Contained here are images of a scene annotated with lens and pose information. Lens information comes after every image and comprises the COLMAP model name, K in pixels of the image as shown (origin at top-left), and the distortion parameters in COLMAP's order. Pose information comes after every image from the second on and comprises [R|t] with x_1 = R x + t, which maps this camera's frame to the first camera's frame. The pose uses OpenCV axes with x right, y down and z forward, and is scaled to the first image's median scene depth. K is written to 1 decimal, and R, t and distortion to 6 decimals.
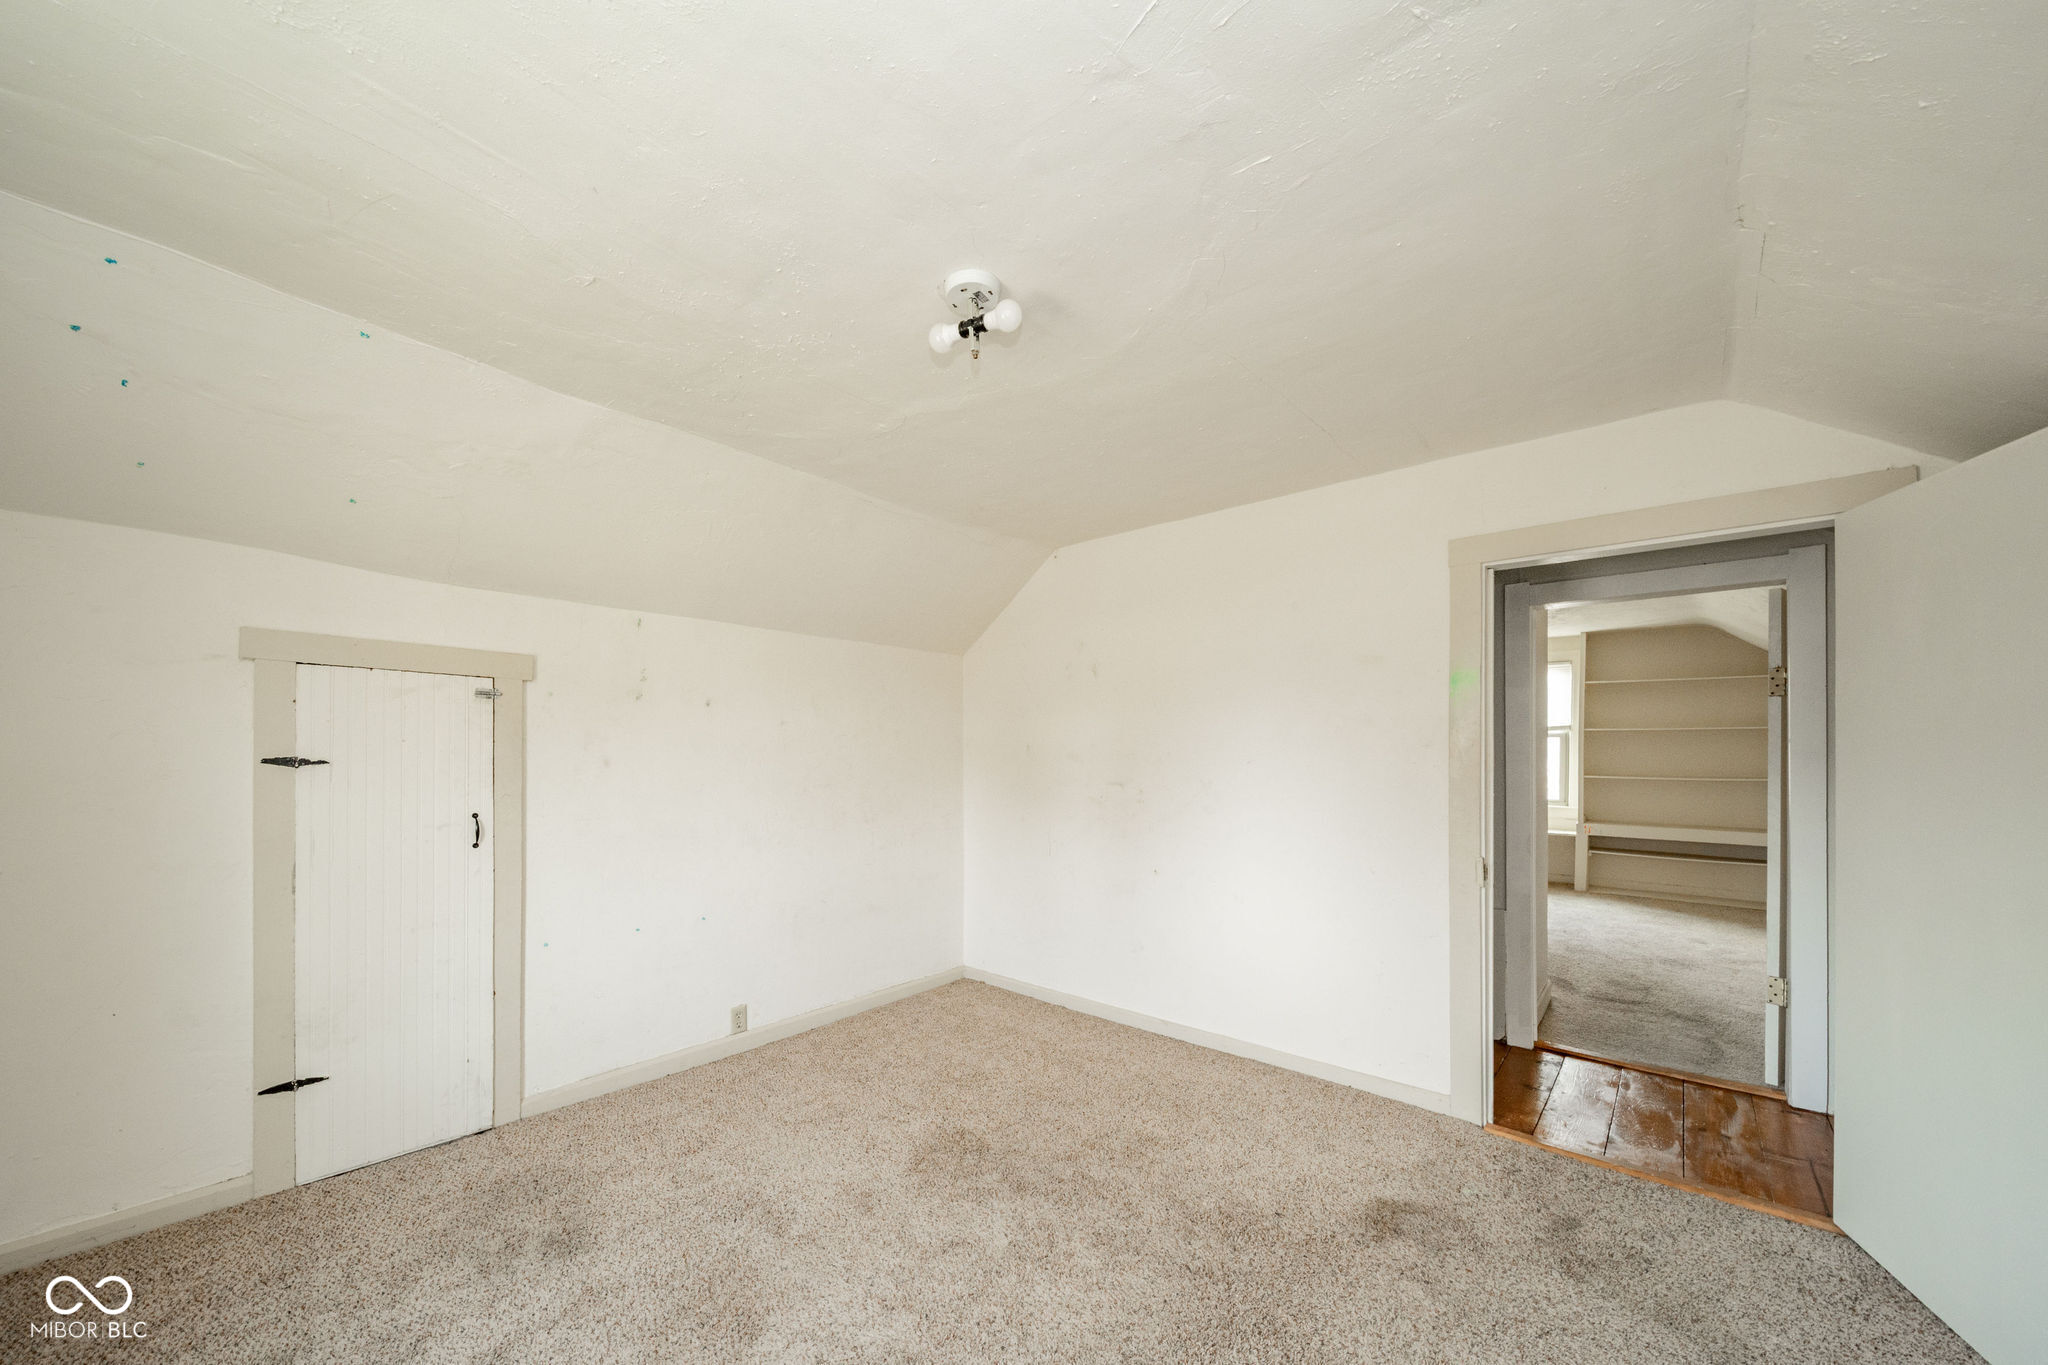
lens RADIAL K [[715.2, 0, 1002.8], [0, 715.2, 739.6], [0, 0, 1]] dist [0.001407, 0.000018]
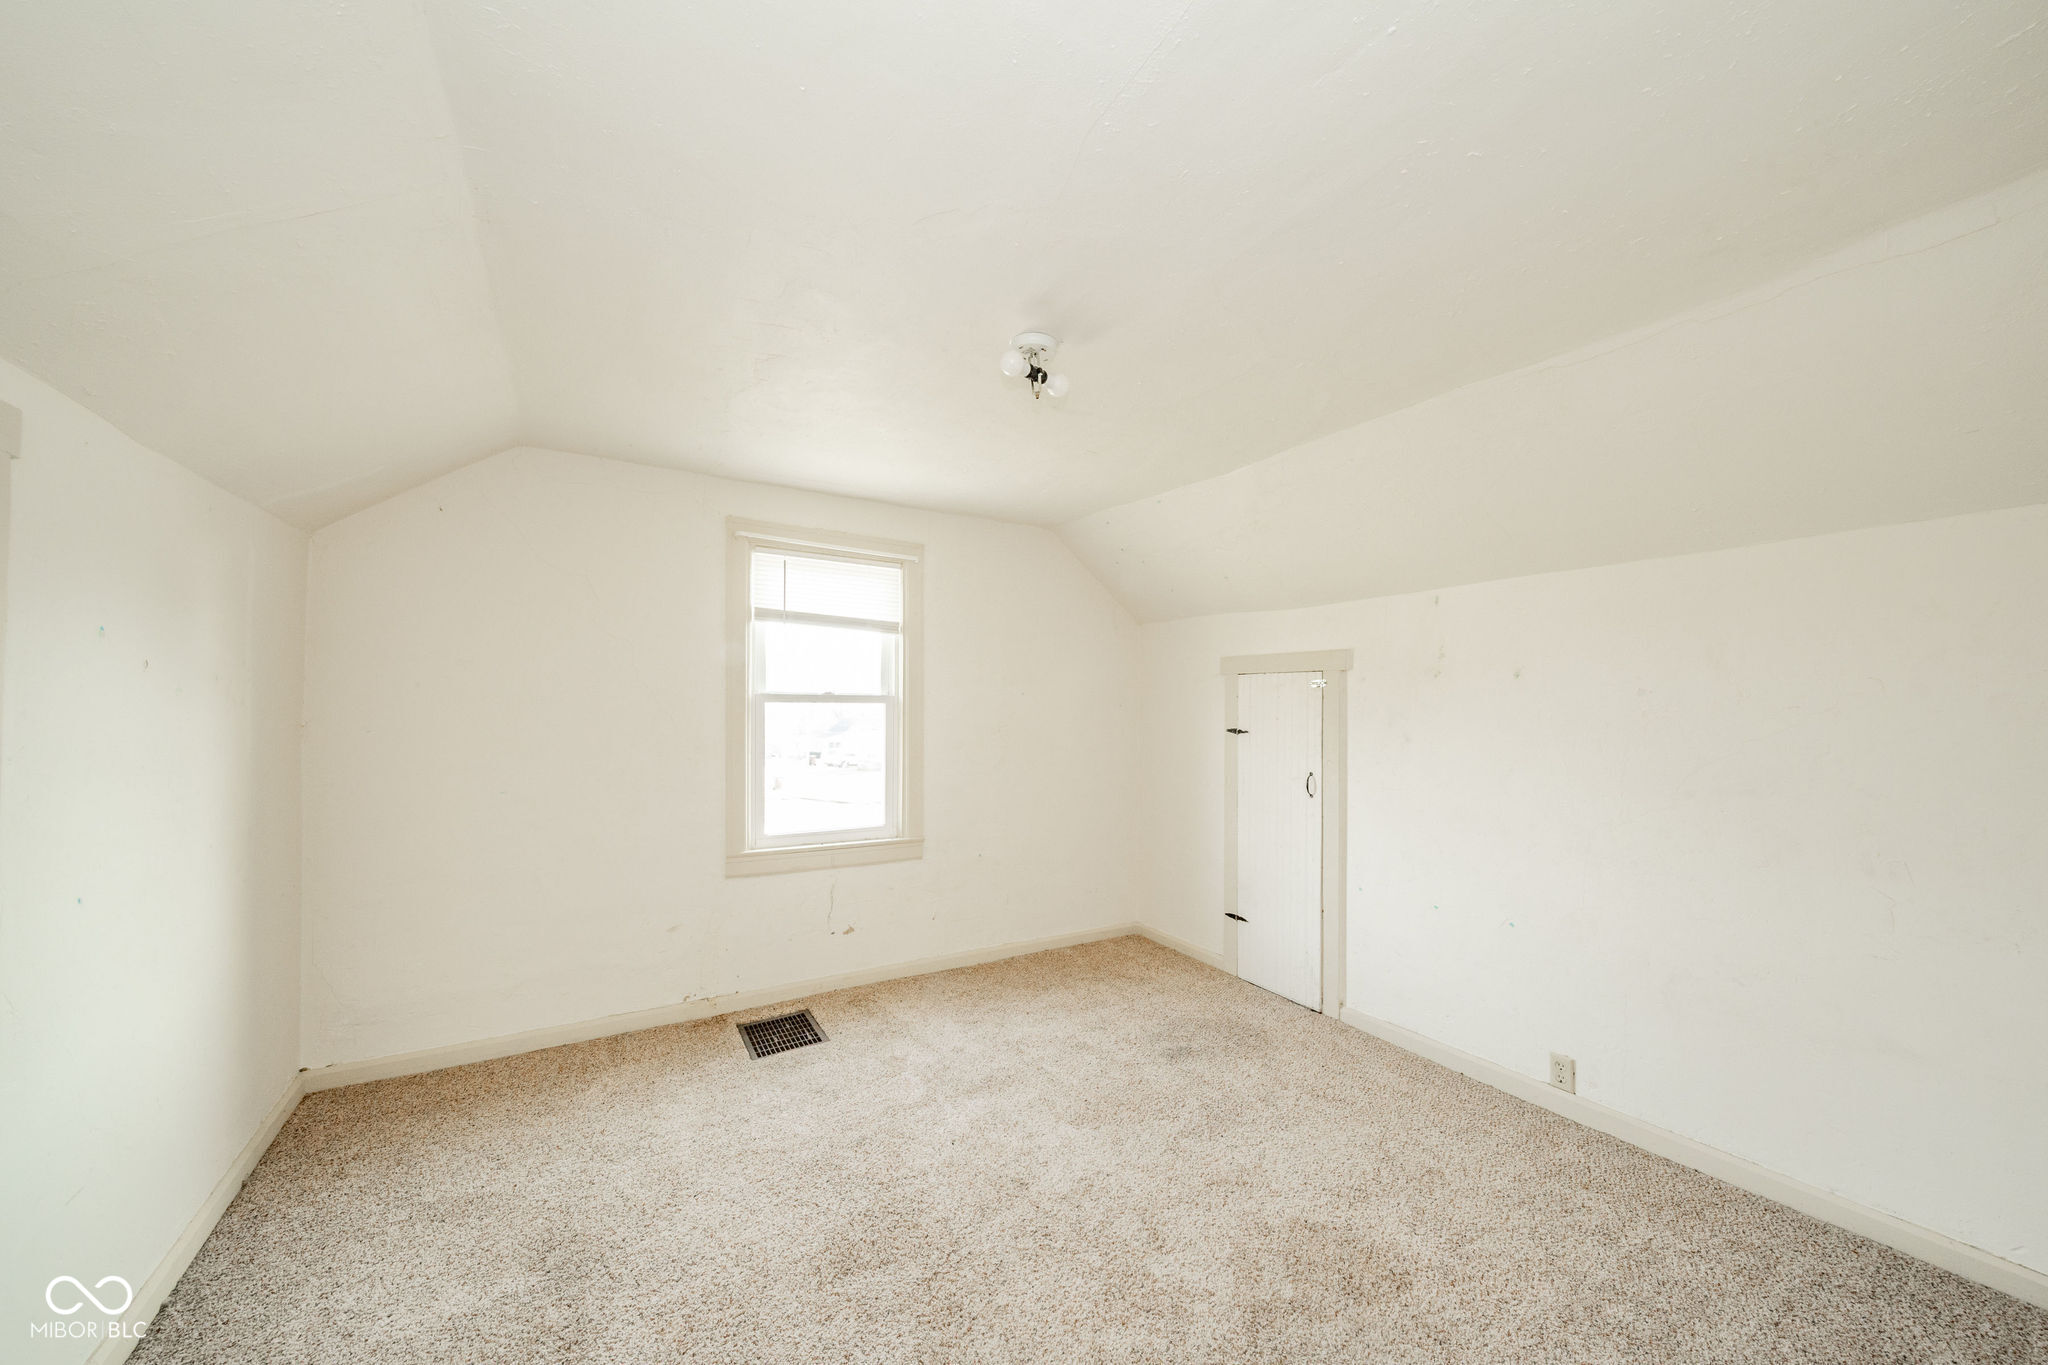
lens RADIAL K [[715.2, 0, 1026.8], [0, 715.2, 701.6], [0, 0, 1]] dist [0.001407, 0.000018]
pose [[-0.249921, -0.019842, -0.968063, 0.827699], [0.003633, 0.999764, -0.021430, -0.003341], [0.968259, -0.008873, -0.249790, 0.948427]]
